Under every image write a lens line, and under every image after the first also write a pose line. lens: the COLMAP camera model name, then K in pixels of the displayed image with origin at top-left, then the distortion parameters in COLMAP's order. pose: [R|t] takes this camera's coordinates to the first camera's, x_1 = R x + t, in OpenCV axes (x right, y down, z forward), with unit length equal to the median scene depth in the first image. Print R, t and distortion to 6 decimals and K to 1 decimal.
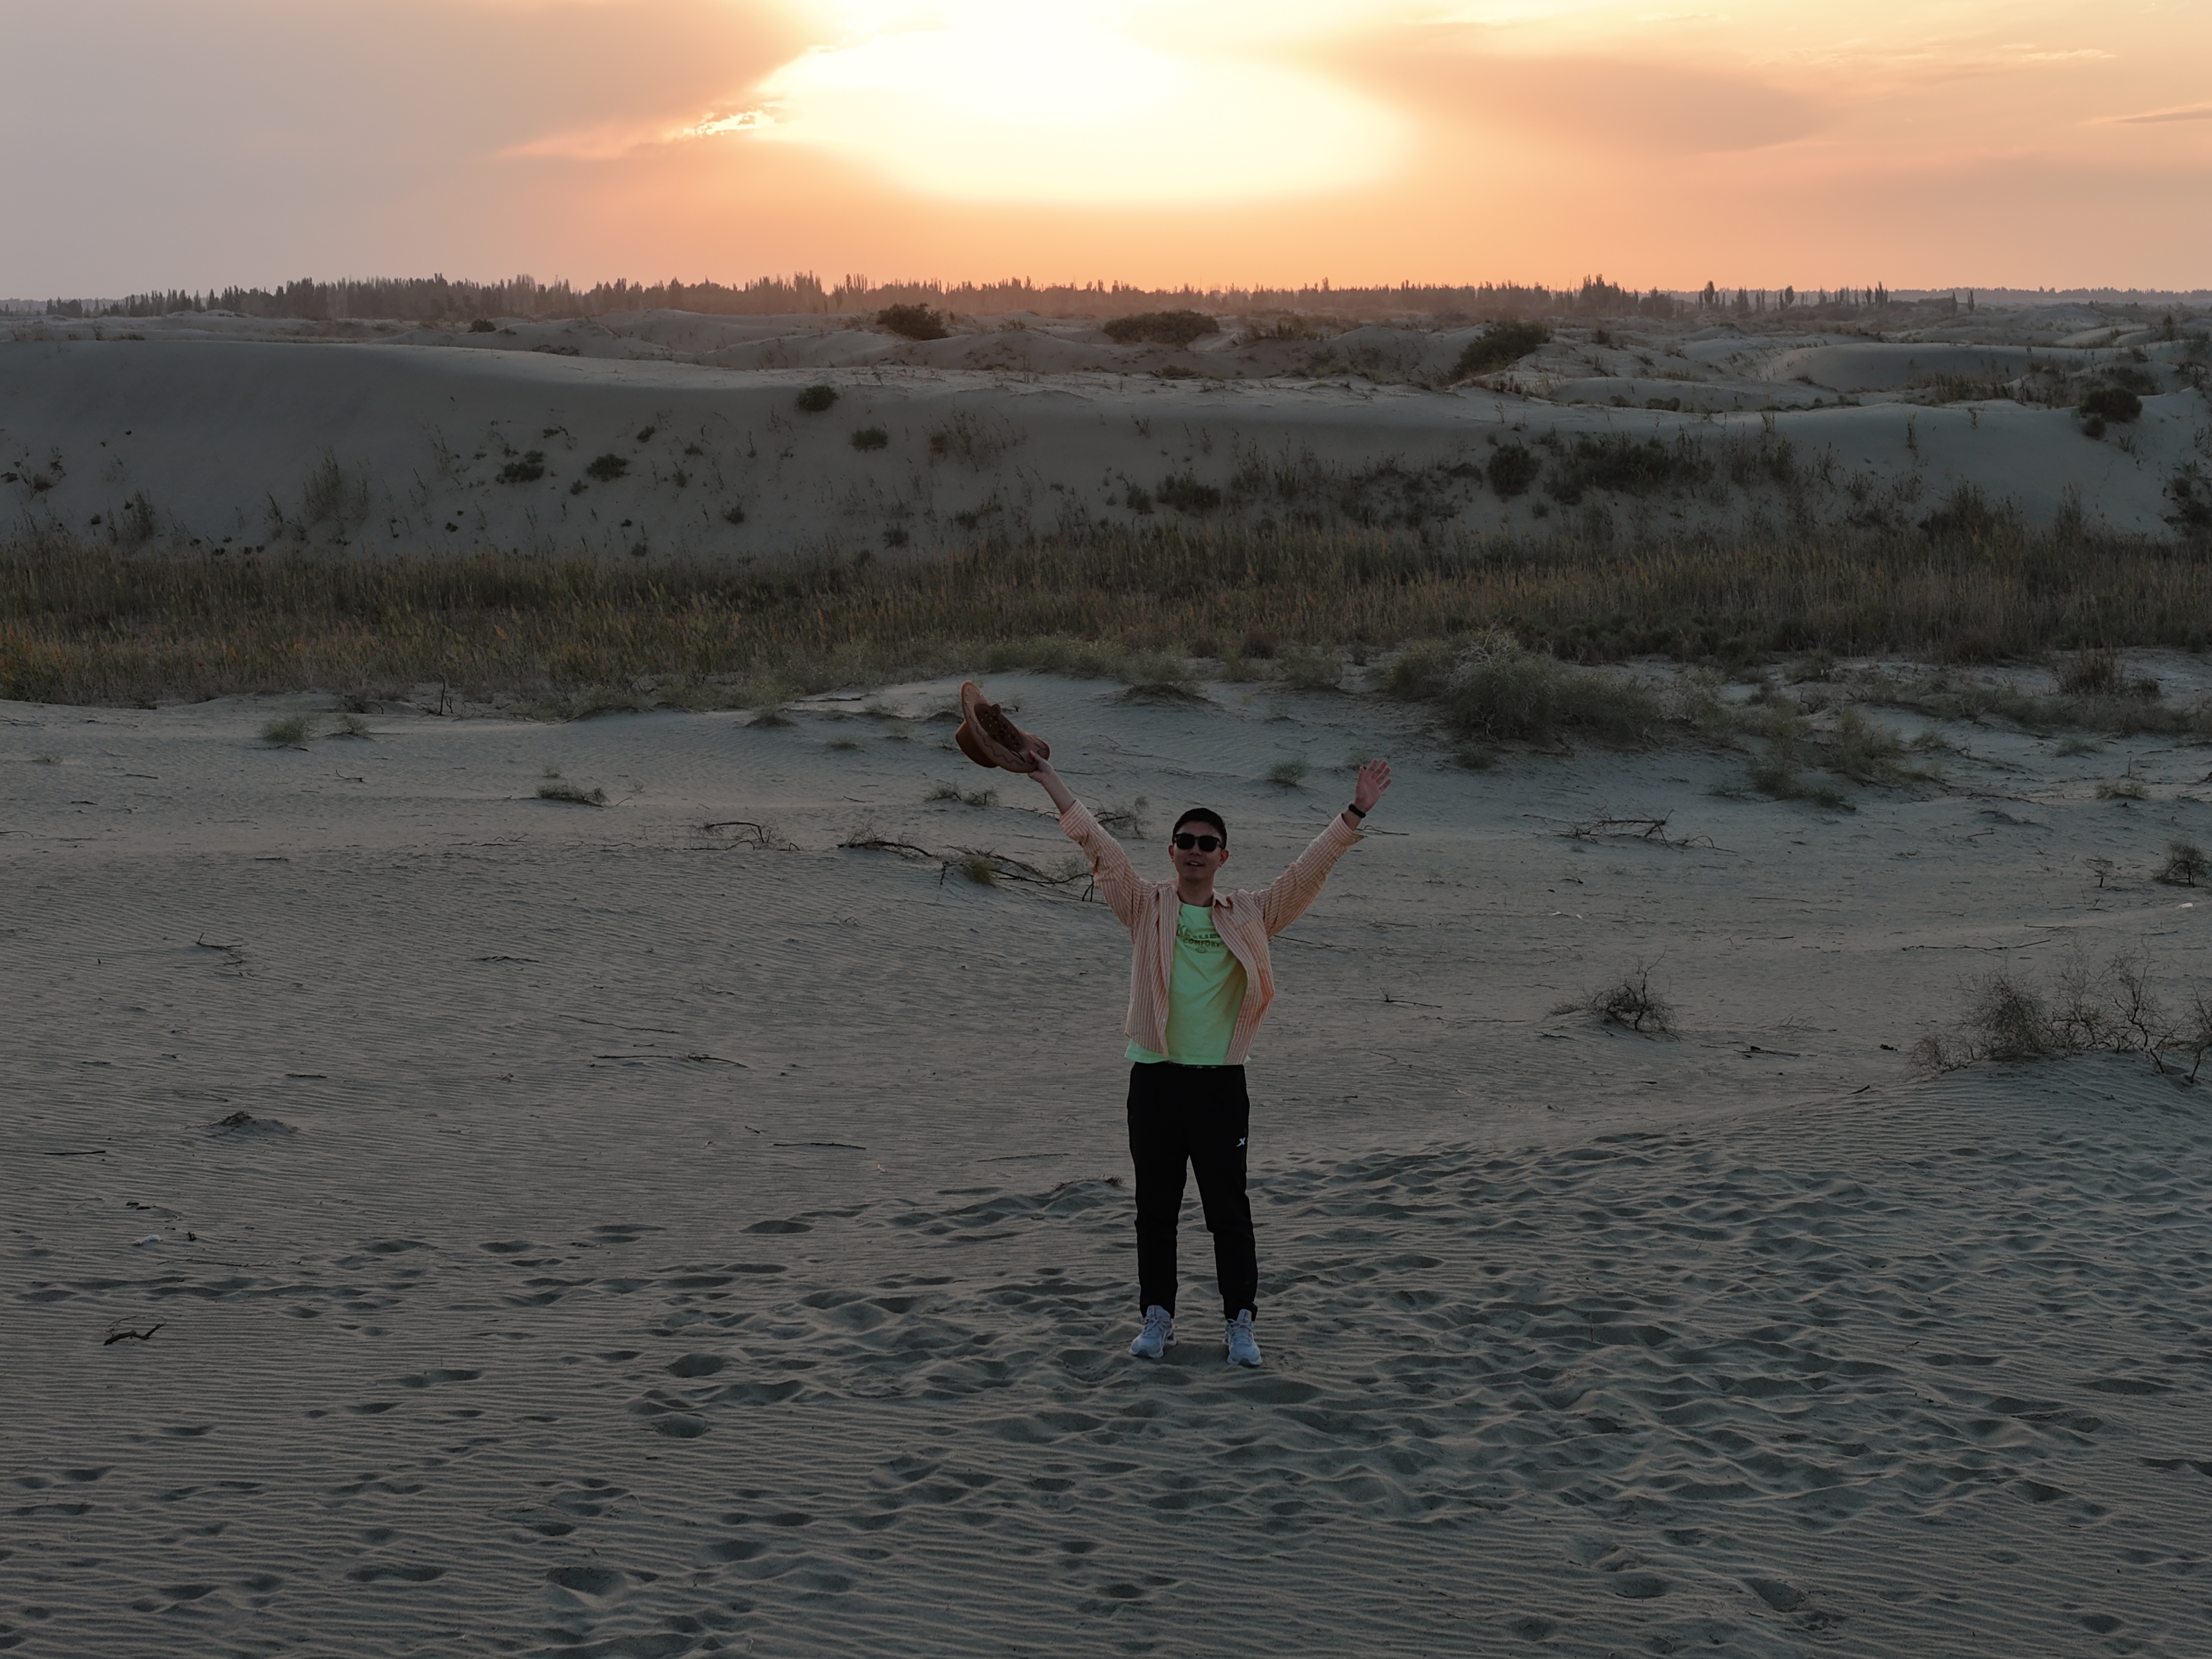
lens RADIAL K [[4537.3, 0, 1102.7], [0, 4537.3, 765.8], [0, 0, 1]] dist [-0.225481, 1.080640]
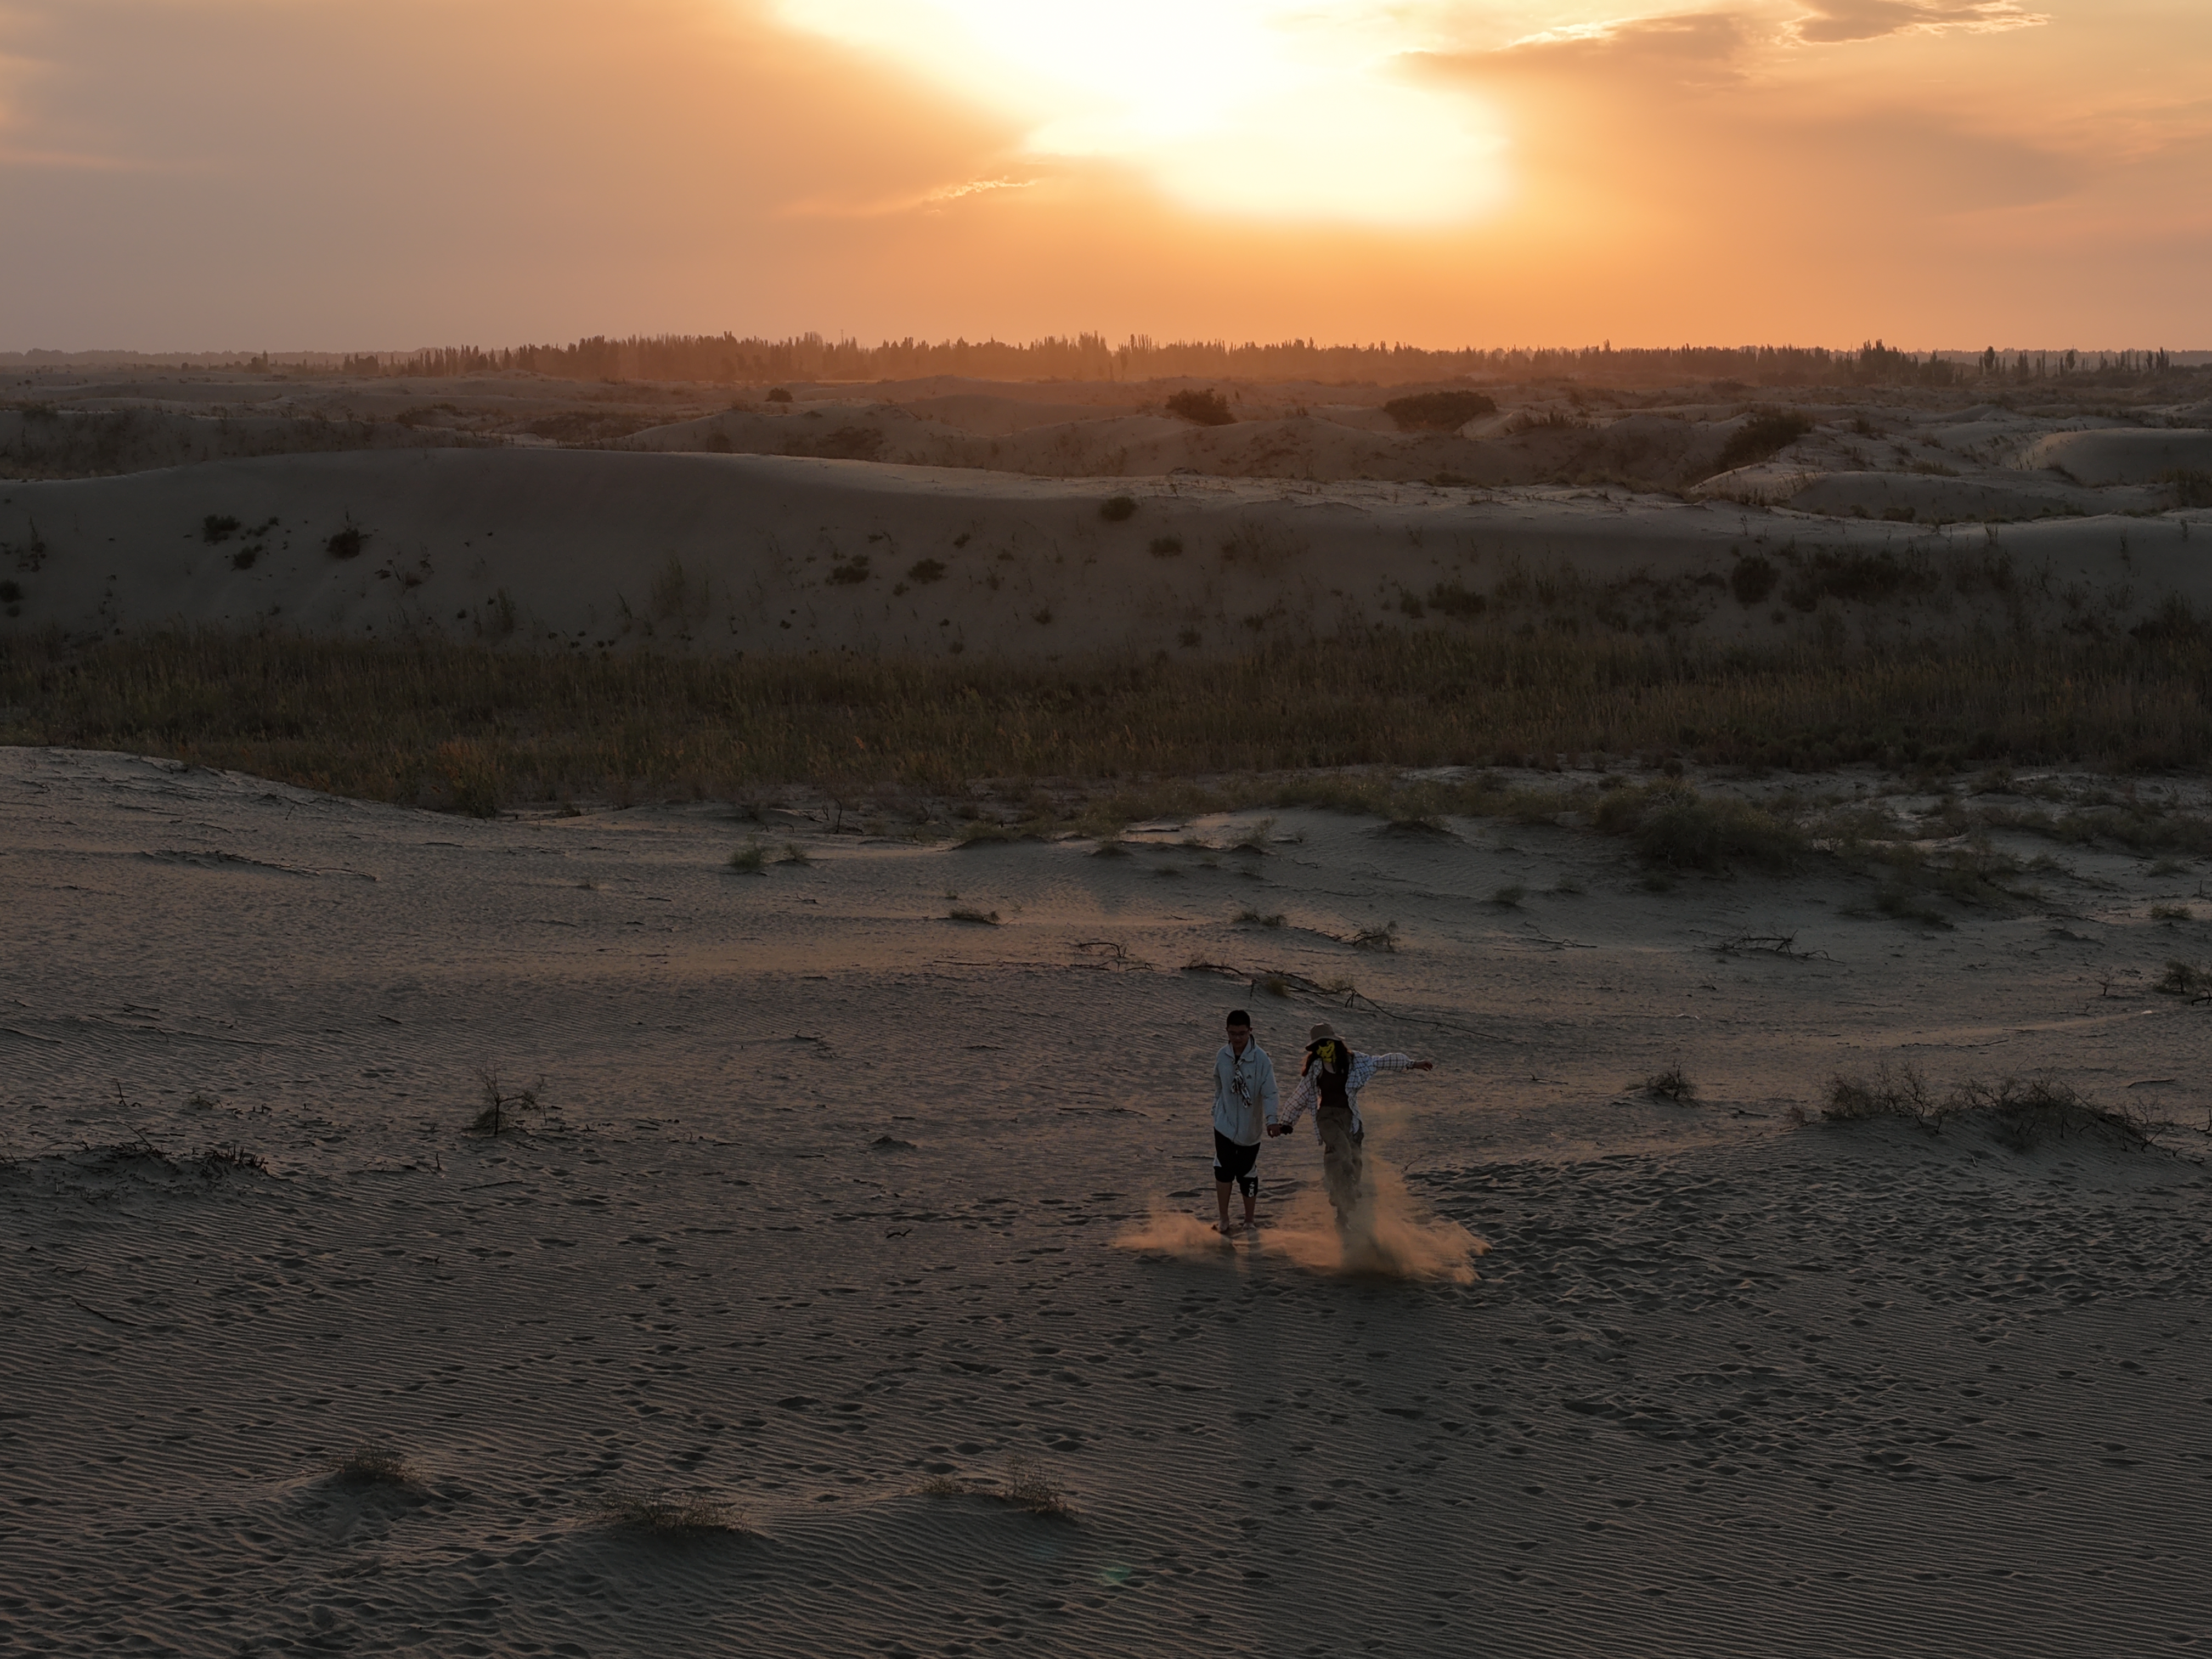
lens RADIAL K [[4550.0, 0, 1068.6], [0, 4550.0, 763.6], [0, 0, 1]] dist [-0.223912, 0.908878]
pose [[0.997579, 0.008344, -0.069044, 0.002058], [-0.009190, 0.999886, -0.011942, -0.009055], [0.068936, 0.012547, 0.997542, -0.141776]]
